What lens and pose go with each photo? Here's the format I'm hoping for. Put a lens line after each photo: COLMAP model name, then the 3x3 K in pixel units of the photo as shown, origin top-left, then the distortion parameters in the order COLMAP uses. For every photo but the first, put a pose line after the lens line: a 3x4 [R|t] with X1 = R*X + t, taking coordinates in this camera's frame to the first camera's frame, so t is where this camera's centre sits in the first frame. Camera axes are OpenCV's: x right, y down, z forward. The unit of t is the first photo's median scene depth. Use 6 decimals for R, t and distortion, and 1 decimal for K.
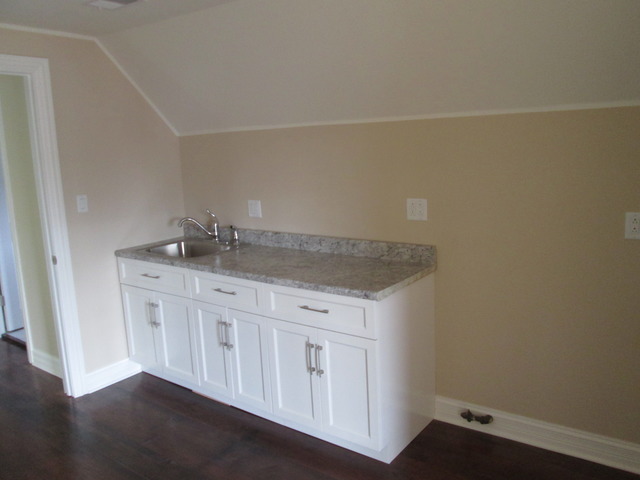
lens RADIAL K [[539.2, 0, 314.4], [0, 539.2, 237.4], [0, 0, 1]] dist [-0.034329, 0.011068]
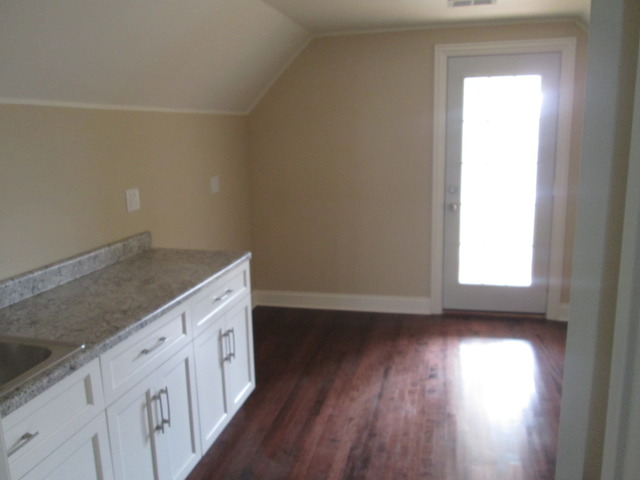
lens RADIAL K [[539.2, 0, 314.4], [0, 539.2, 237.4], [0, 0, 1]] dist [-0.034329, 0.011068]
pose [[-0.391090, -0.129243, 0.911233, -0.799333], [0.202788, 0.953658, 0.222294, -0.128897], [-0.897734, 0.271724, -0.346757, 0.981015]]
